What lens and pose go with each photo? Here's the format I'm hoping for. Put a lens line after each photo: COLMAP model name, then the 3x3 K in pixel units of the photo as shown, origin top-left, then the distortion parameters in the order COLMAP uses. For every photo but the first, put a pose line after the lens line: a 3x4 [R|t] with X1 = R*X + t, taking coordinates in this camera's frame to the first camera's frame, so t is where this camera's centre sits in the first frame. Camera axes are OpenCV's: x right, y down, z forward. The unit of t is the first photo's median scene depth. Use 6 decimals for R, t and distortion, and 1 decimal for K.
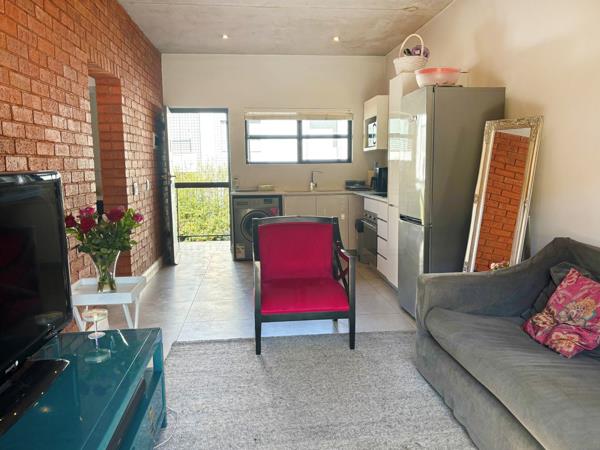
lens RADIAL K [[459.8, 0, 310.9], [0, 459.8, 226.5], [0, 0, 1]] dist [0.001269, 0.003110]
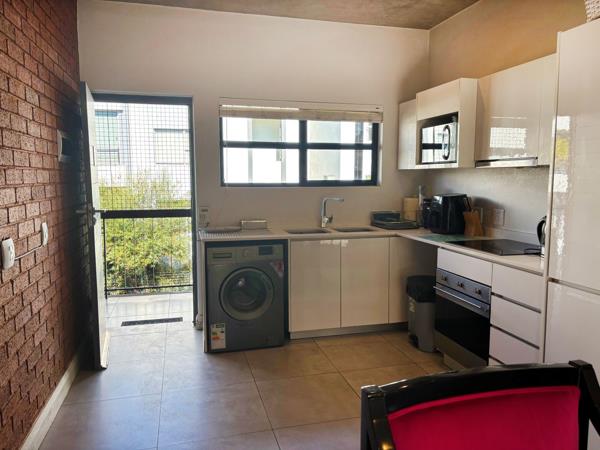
lens RADIAL K [[459.8, 0, 310.9], [0, 459.8, 226.5], [0, 0, 1]] dist [0.001269, 0.003110]
pose [[0.989440, -0.005845, 0.144825, -0.111807], [0.009748, 0.999608, -0.026258, -0.064839], [-0.144615, 0.027393, 0.989109, 0.367098]]
